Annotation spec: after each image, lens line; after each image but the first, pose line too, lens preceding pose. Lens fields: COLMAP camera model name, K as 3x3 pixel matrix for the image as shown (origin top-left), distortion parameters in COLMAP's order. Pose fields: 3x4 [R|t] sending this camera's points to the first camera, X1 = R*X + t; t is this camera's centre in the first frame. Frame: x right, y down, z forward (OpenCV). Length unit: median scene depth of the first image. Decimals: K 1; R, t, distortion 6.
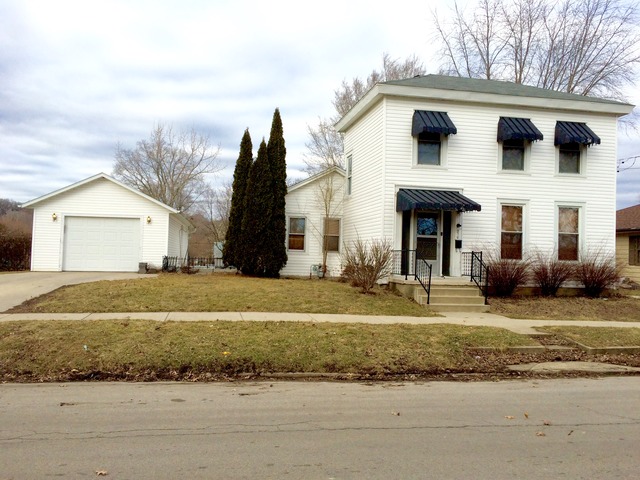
lens RADIAL K [[554.5, 0, 320.0], [0, 554.5, 240.0], [0, 0, 1]] dist [0.096194, -0.138908]
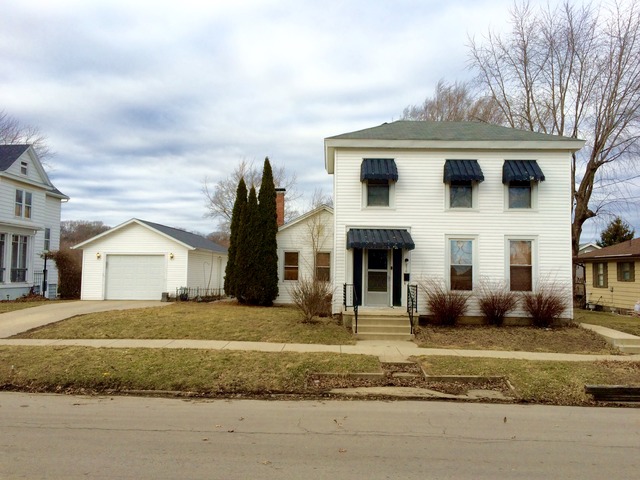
lens RADIAL K [[554.5, 0, 320.0], [0, 554.5, 240.0], [0, 0, 1]] dist [0.096194, -0.138908]
pose [[0.977034, -0.023160, -0.211821, 0.312658], [0.016706, 0.999342, -0.032209, -0.033319], [0.212427, 0.027931, 0.976778, -0.109402]]
